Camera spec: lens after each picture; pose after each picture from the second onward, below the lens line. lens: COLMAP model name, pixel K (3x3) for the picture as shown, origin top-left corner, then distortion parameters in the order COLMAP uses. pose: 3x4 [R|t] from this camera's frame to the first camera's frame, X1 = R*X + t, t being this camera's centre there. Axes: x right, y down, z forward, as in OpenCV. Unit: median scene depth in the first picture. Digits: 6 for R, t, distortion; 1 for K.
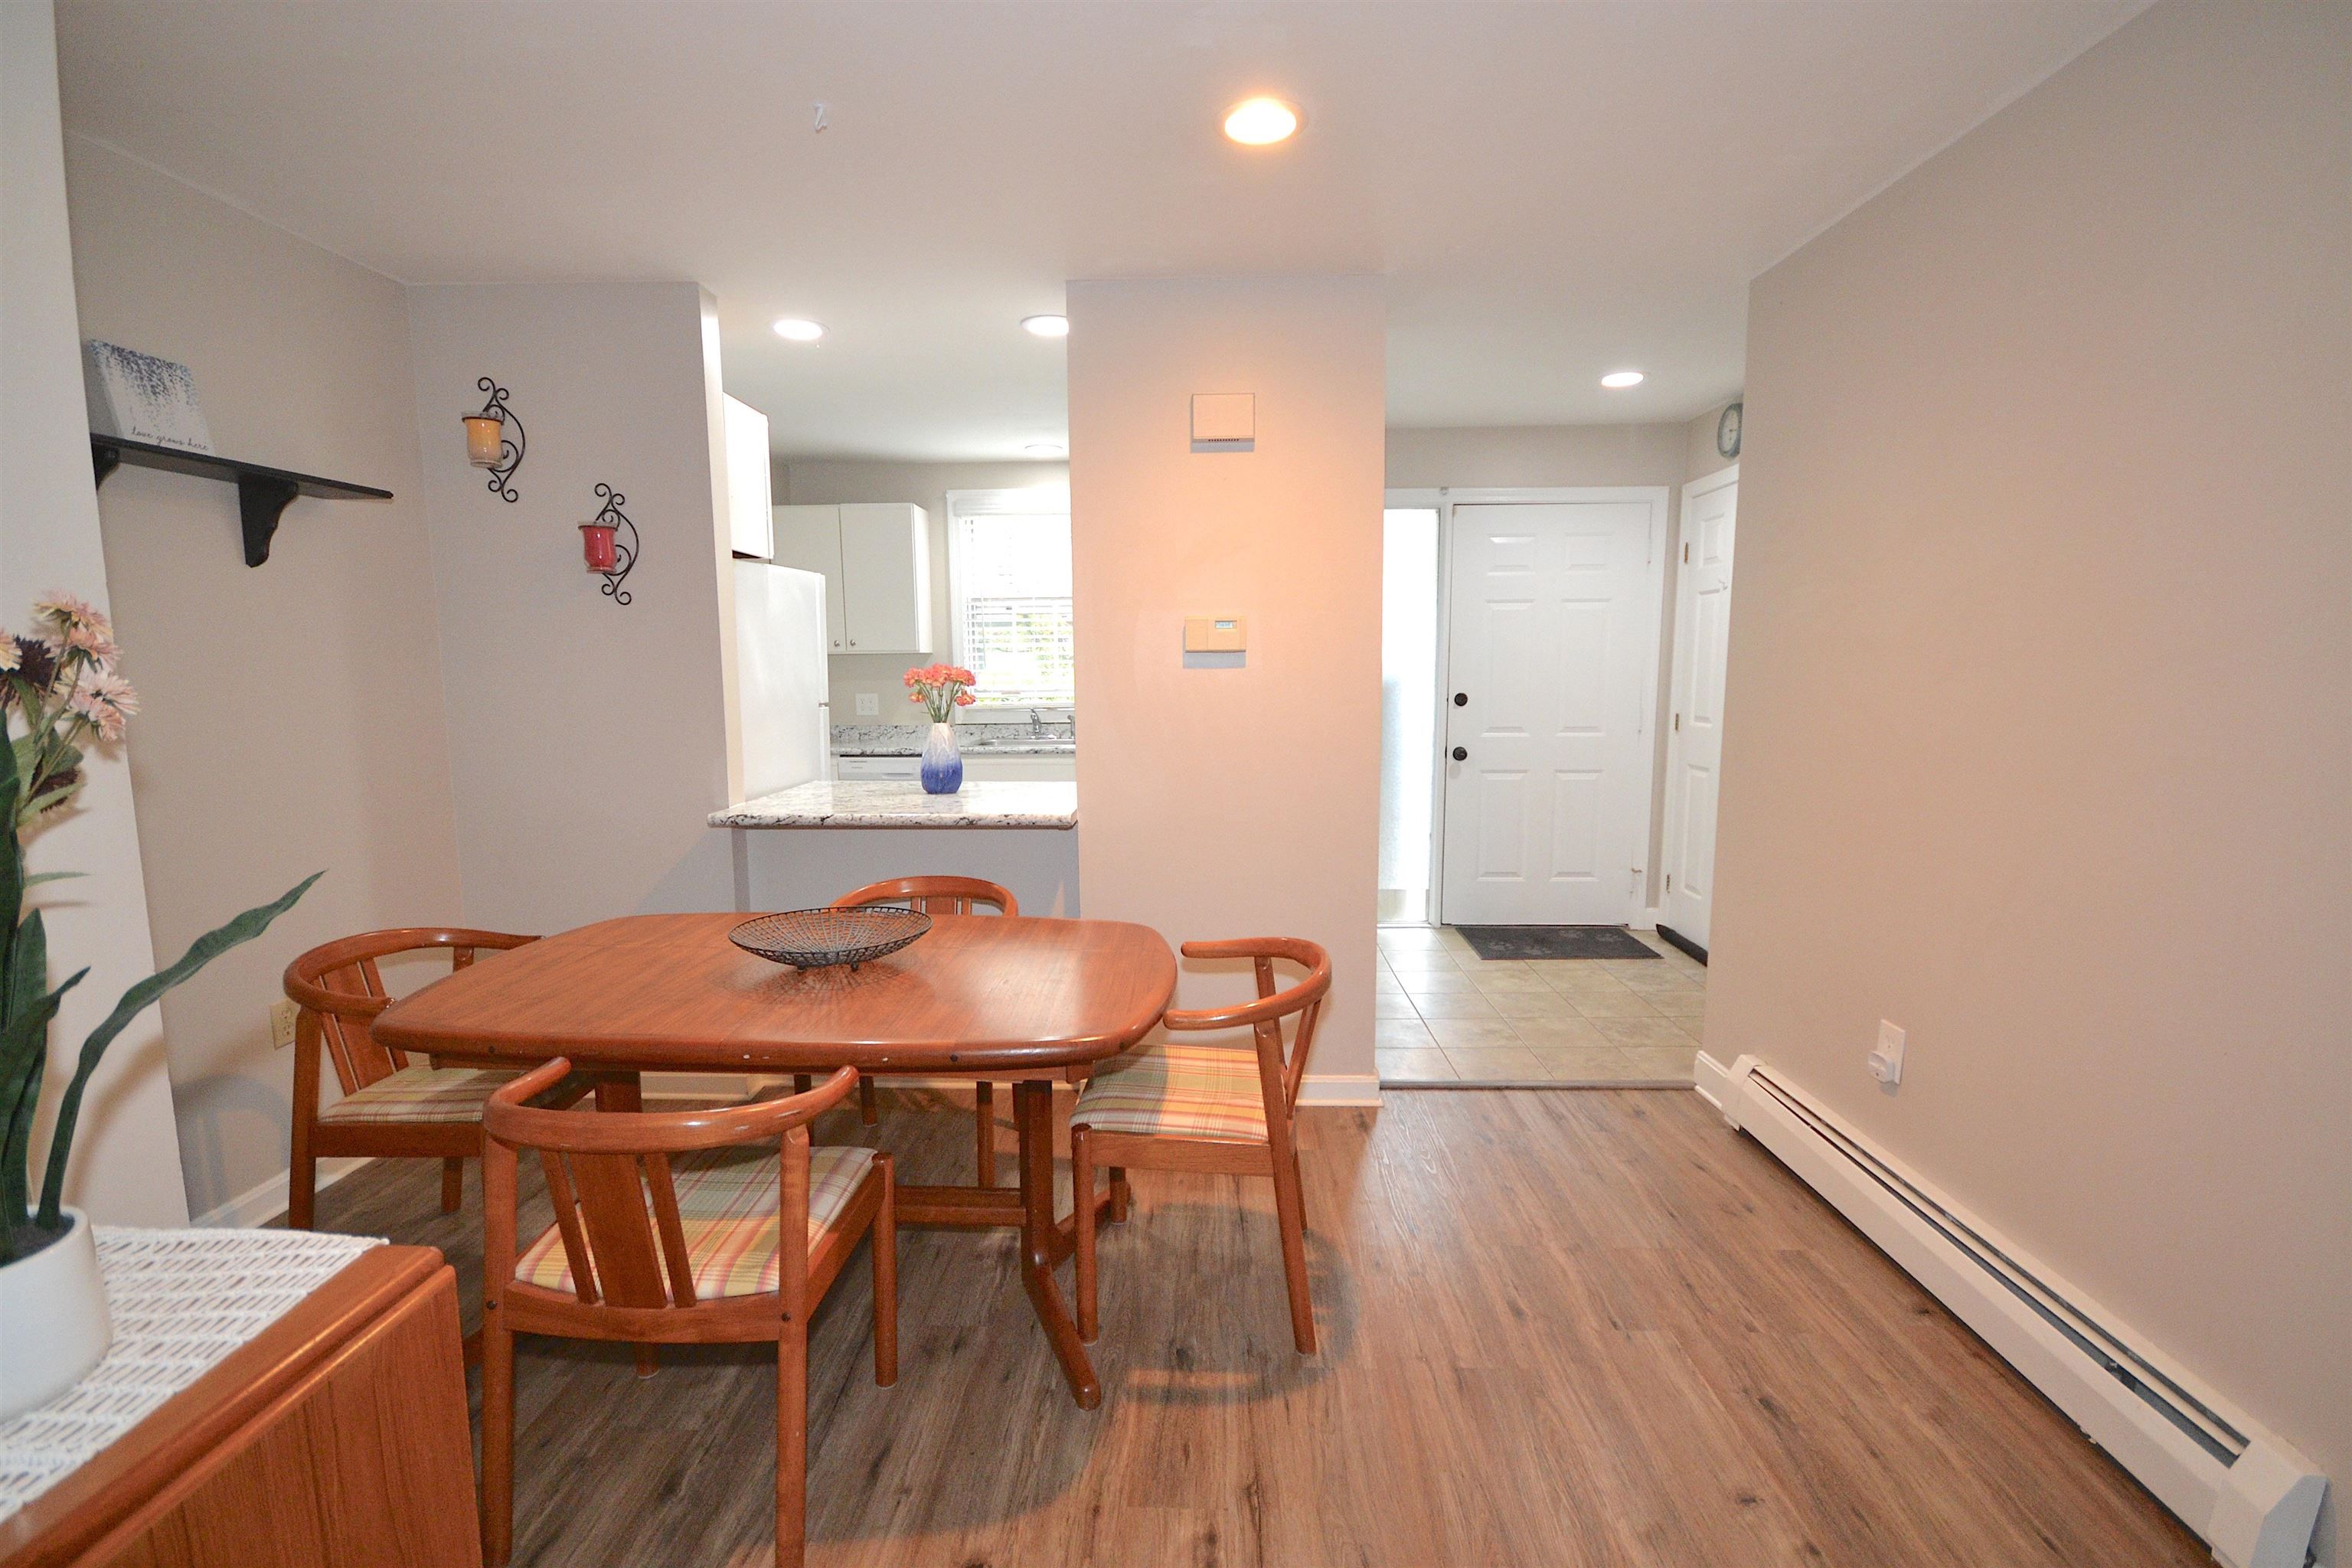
lens RADIAL K [[1057.3, 0, 1165.0], [0, 1057.3, 794.3], [0, 0, 1]] dist [0.000926, -0.005519]
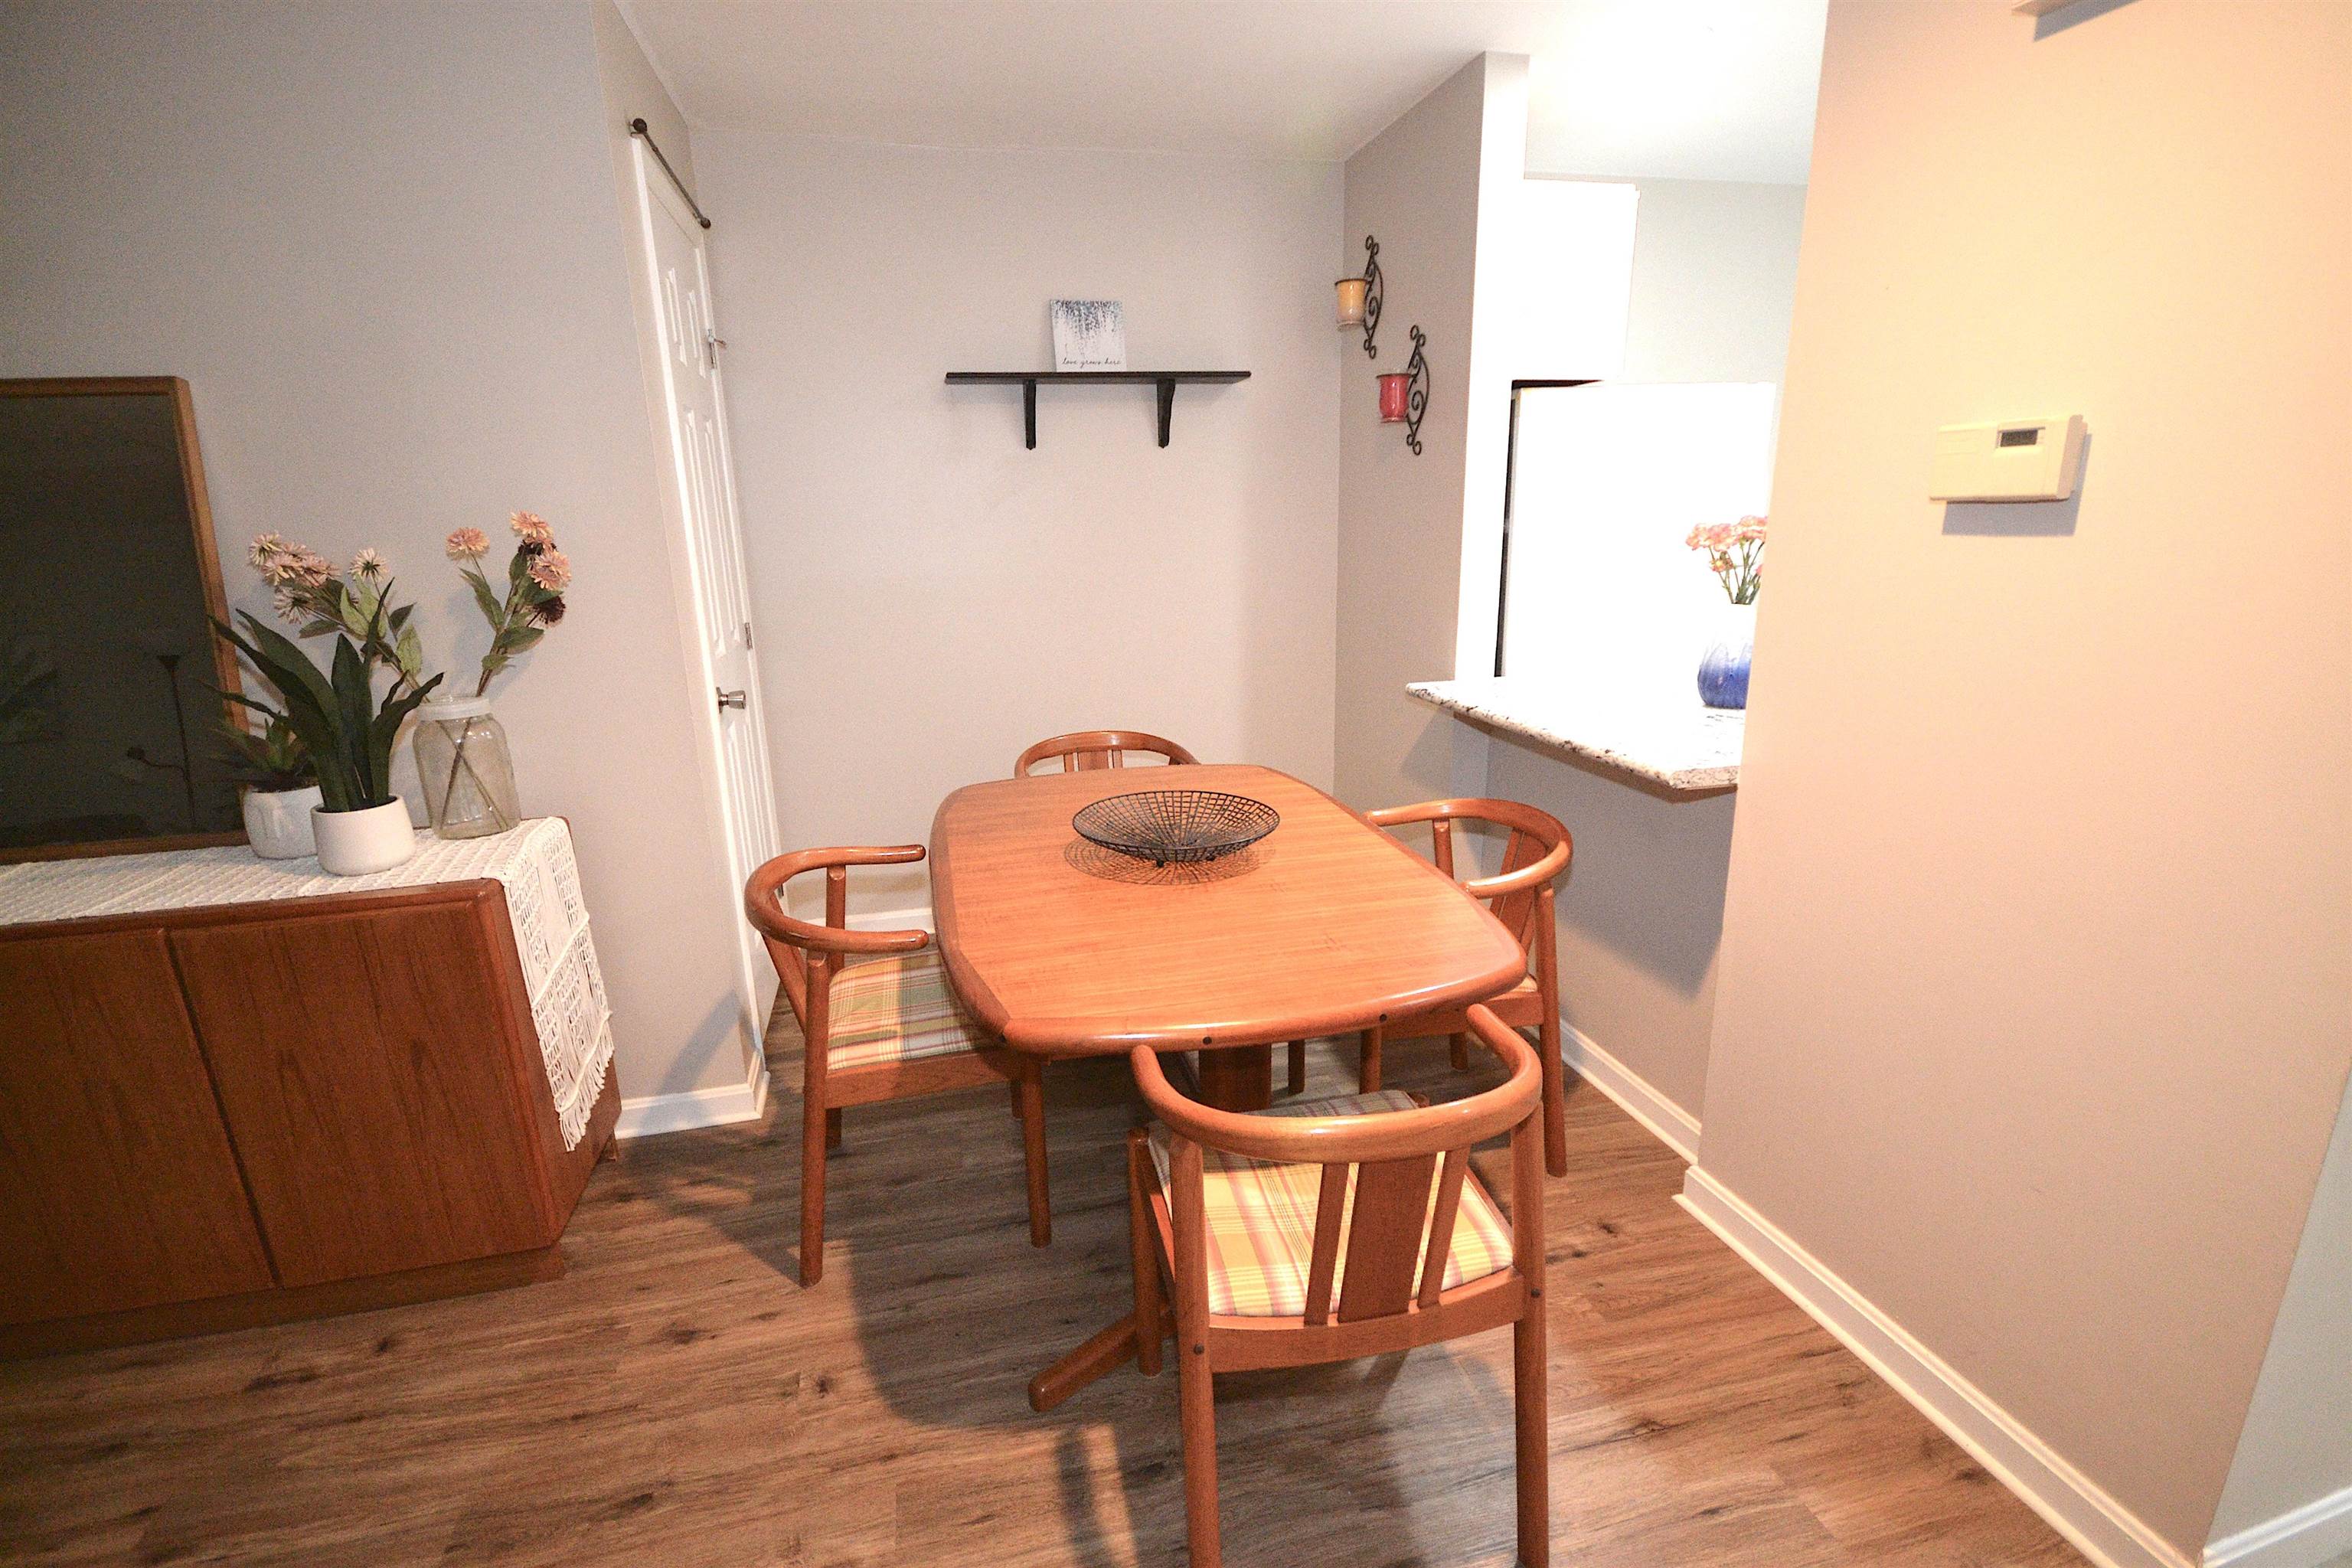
lens RADIAL K [[1057.3, 0, 1165.0], [0, 1057.3, 794.3], [0, 0, 1]] dist [0.000926, -0.005519]
pose [[0.272788, 0.249302, -0.929212, 0.595737], [-0.094827, 0.968107, 0.231899, -0.121963], [0.957389, 0.024855, 0.287729, 0.757645]]
